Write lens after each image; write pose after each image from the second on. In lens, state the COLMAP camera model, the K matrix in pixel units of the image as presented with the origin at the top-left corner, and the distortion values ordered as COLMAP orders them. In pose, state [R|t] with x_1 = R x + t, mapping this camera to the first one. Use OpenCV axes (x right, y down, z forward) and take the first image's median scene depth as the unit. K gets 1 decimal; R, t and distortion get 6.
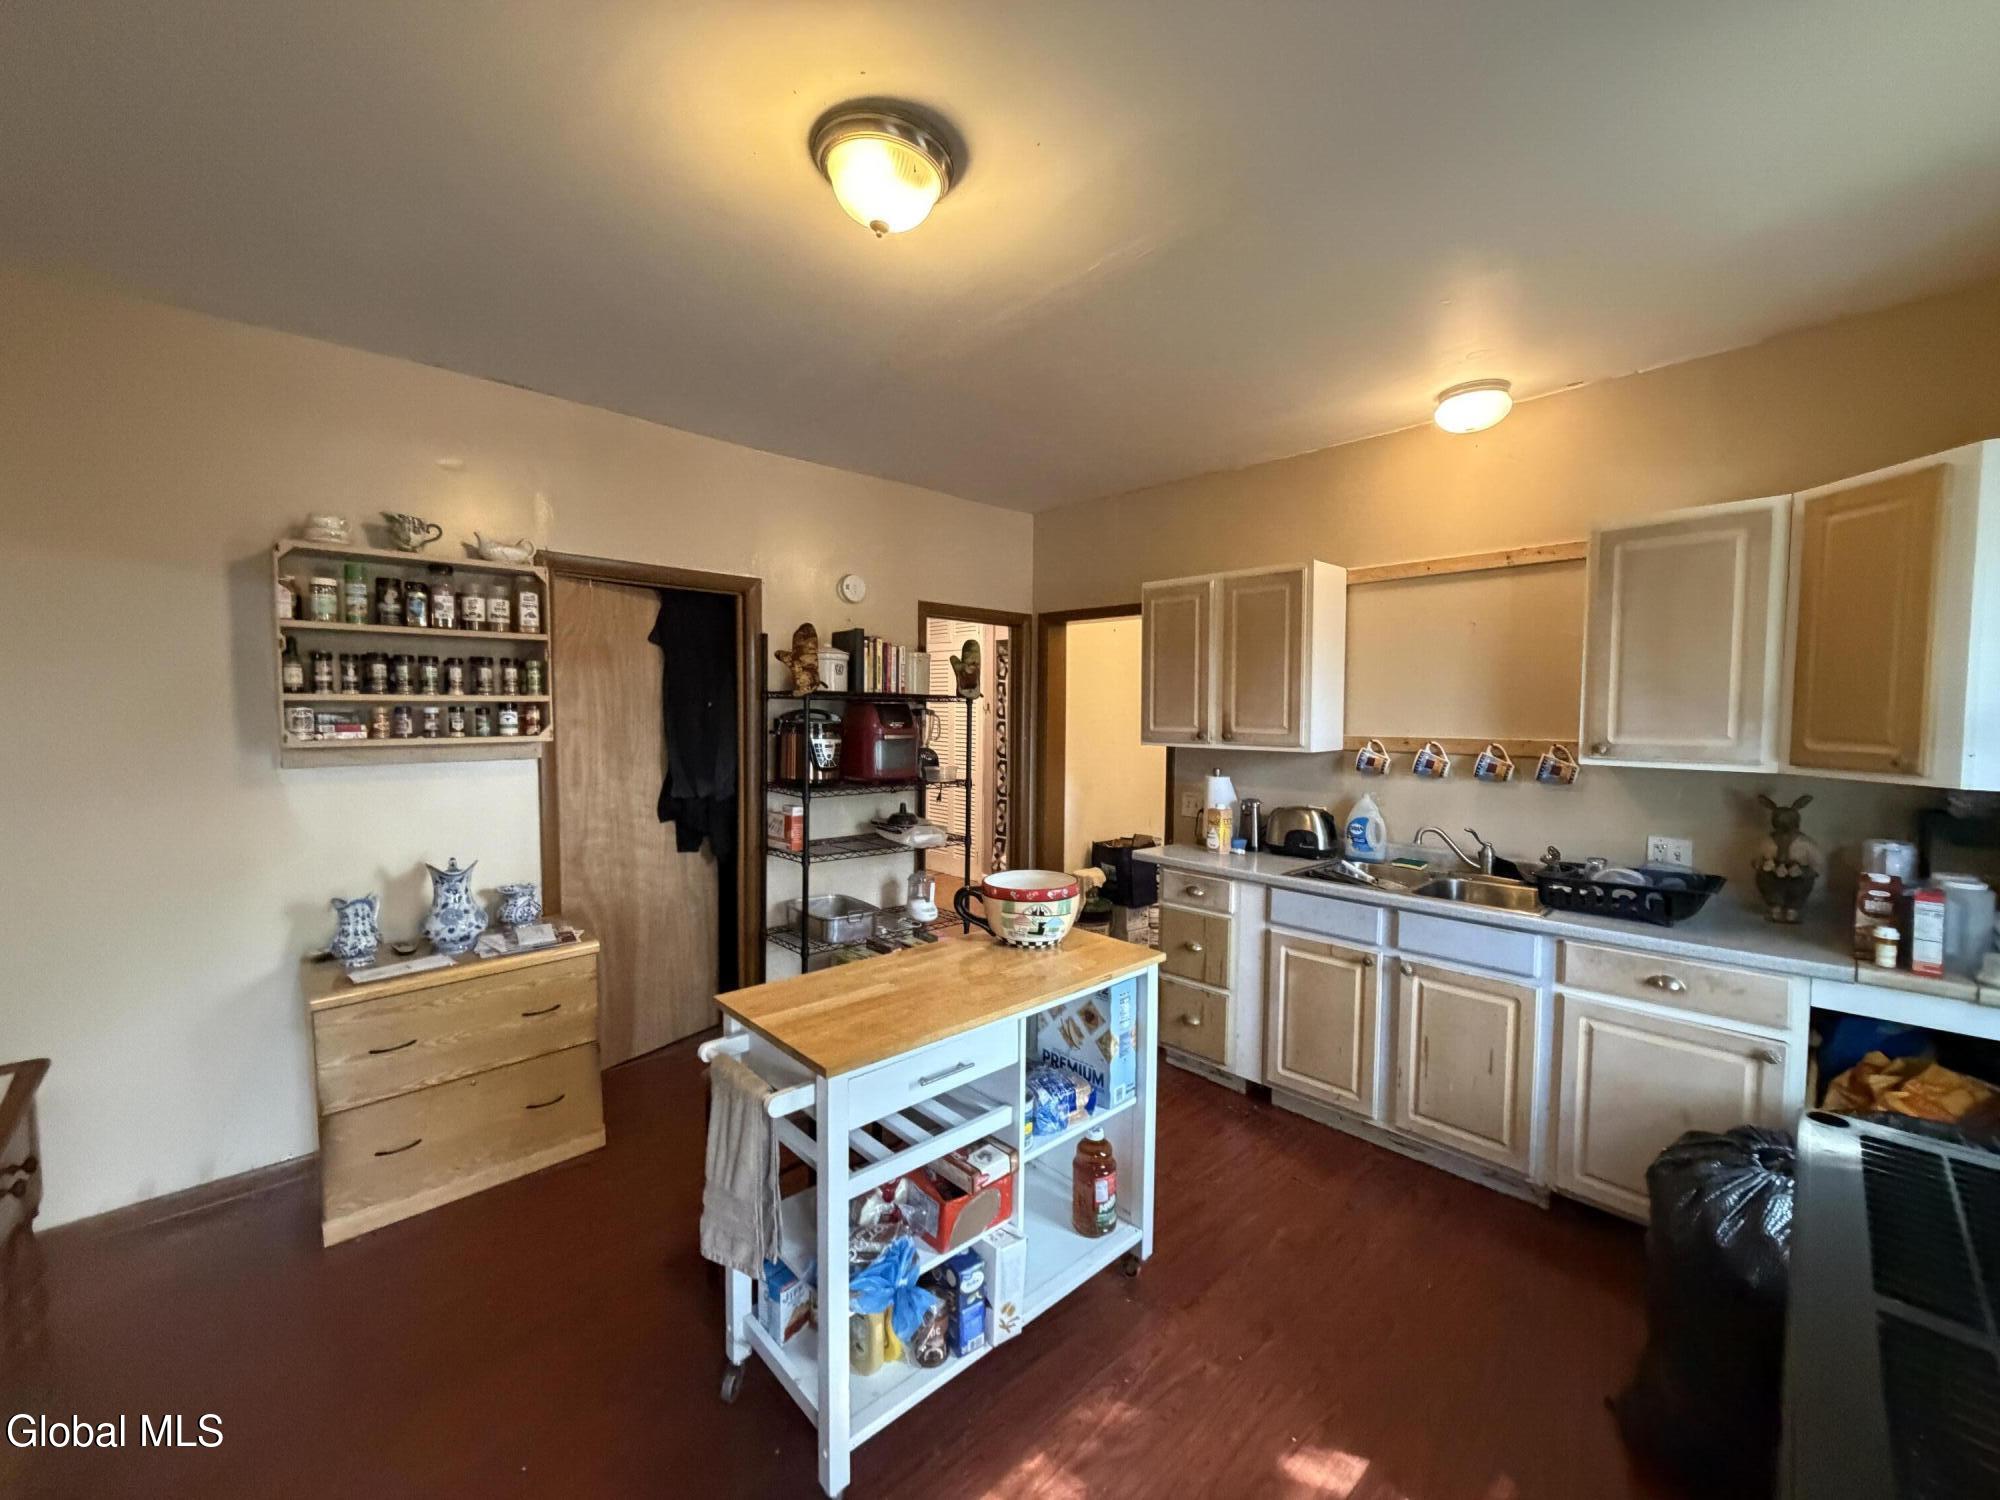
lens RADIAL K [[799.9, 0, 1008.5], [0, 799.9, 750.5], [0, 0, 1]] dist [-0.002035, -0.000091]
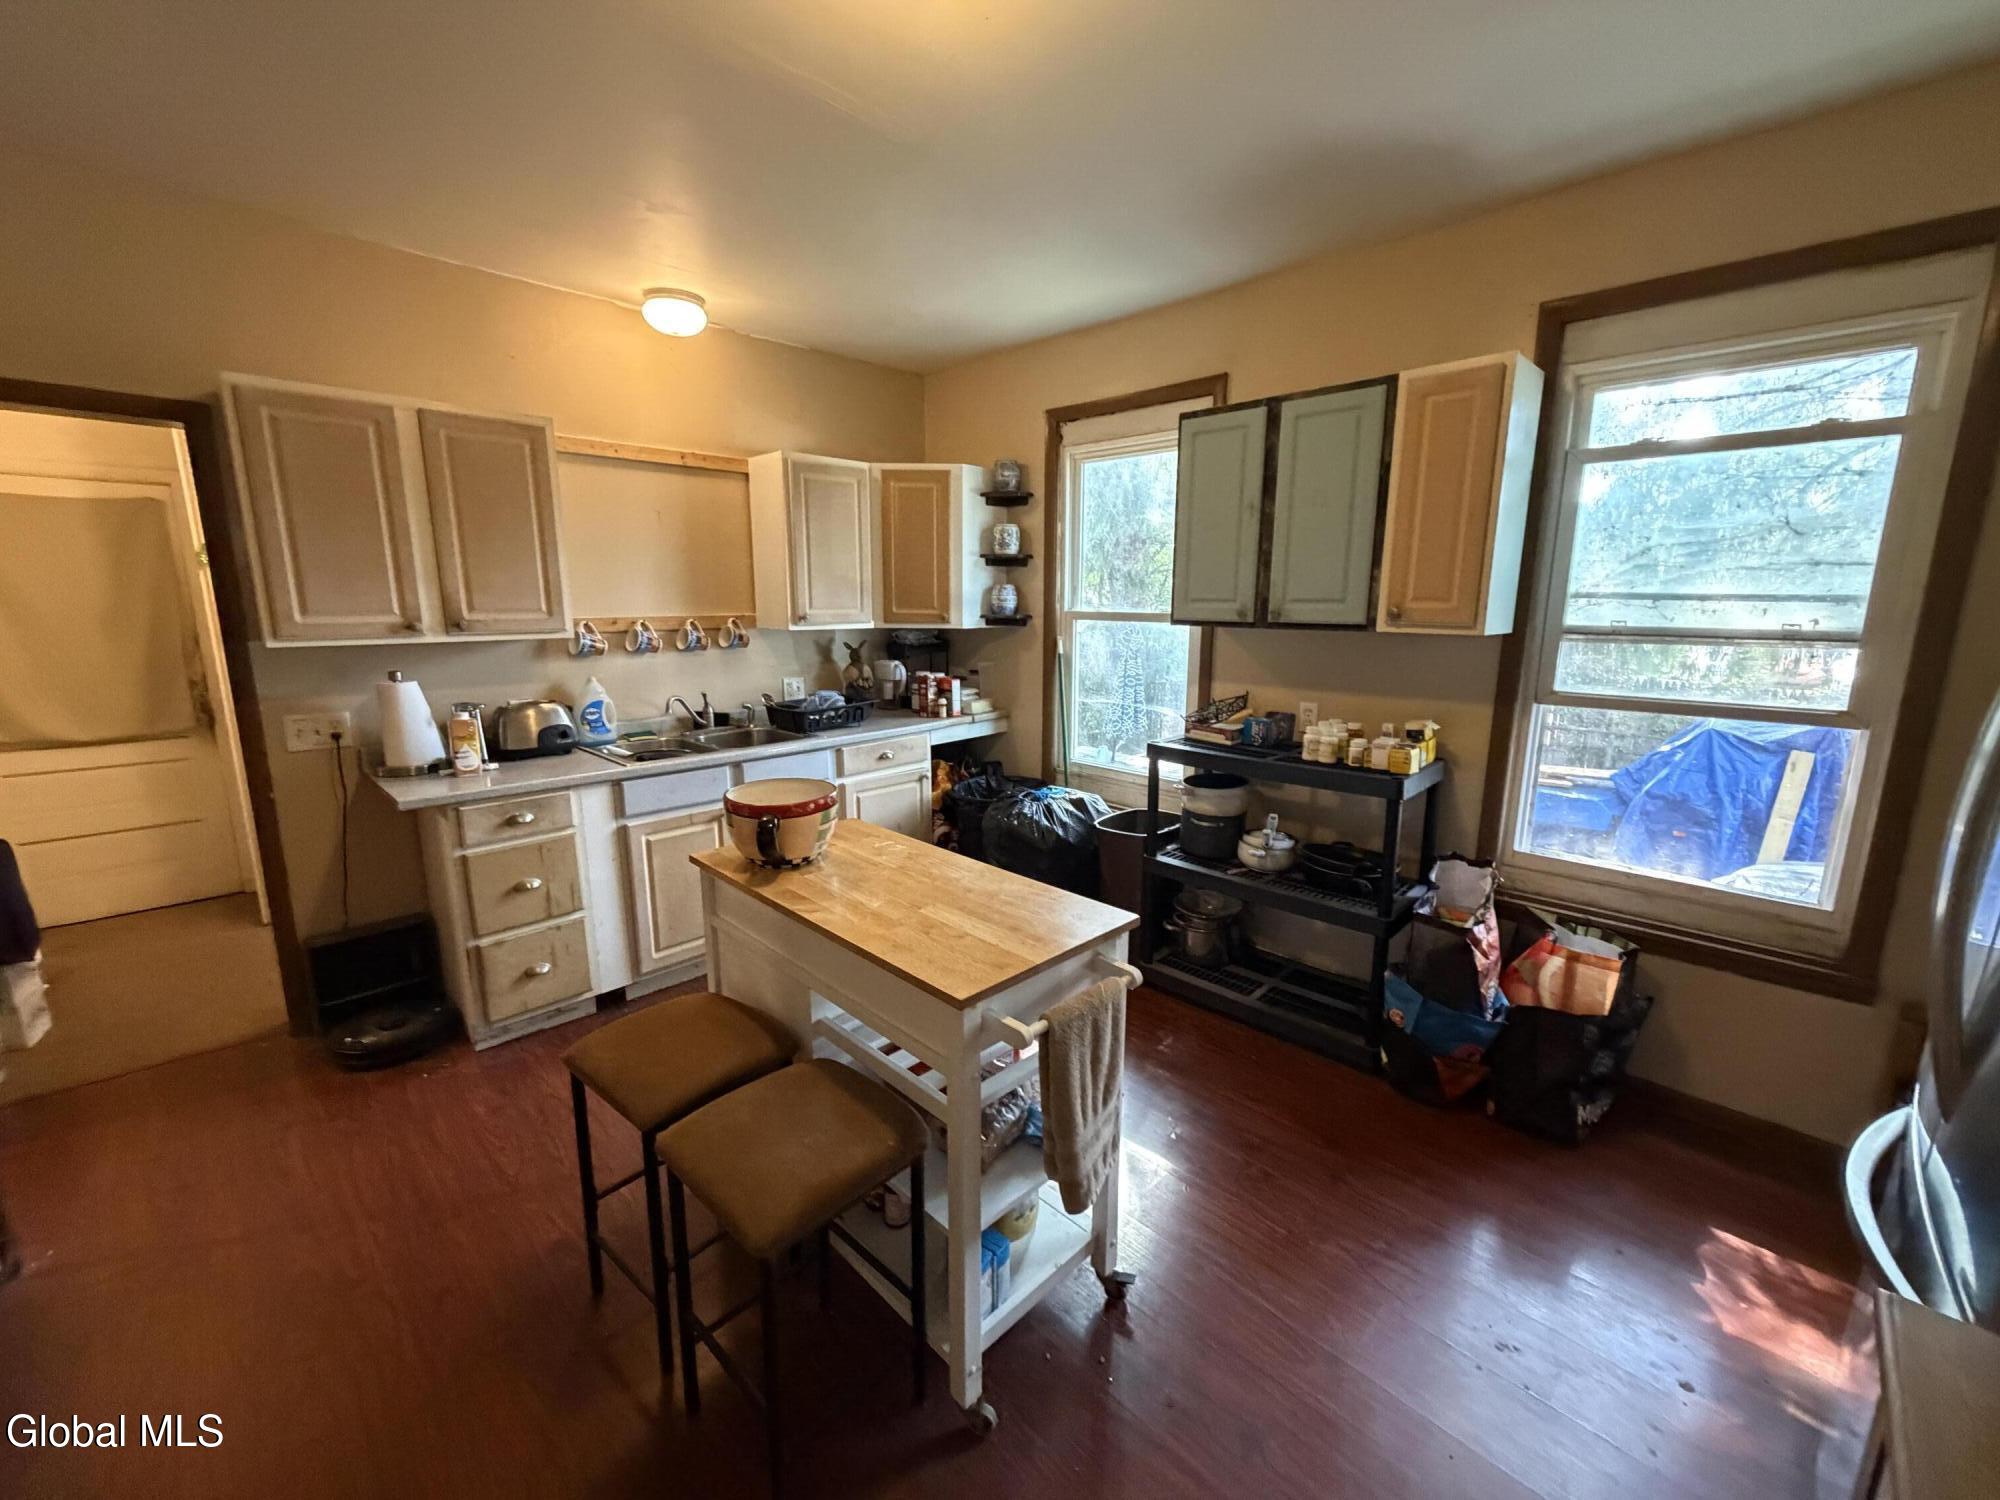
lens RADIAL K [[799.9, 0, 1007.7], [0, 799.9, 745.9], [0, 0, 1]] dist [-0.002035, -0.000091]
pose [[-0.026347, -0.194150, 0.980618, -0.606956], [0.046116, 0.979678, 0.195203, -0.034480], [-0.998589, 0.050365, -0.016858, 0.557917]]
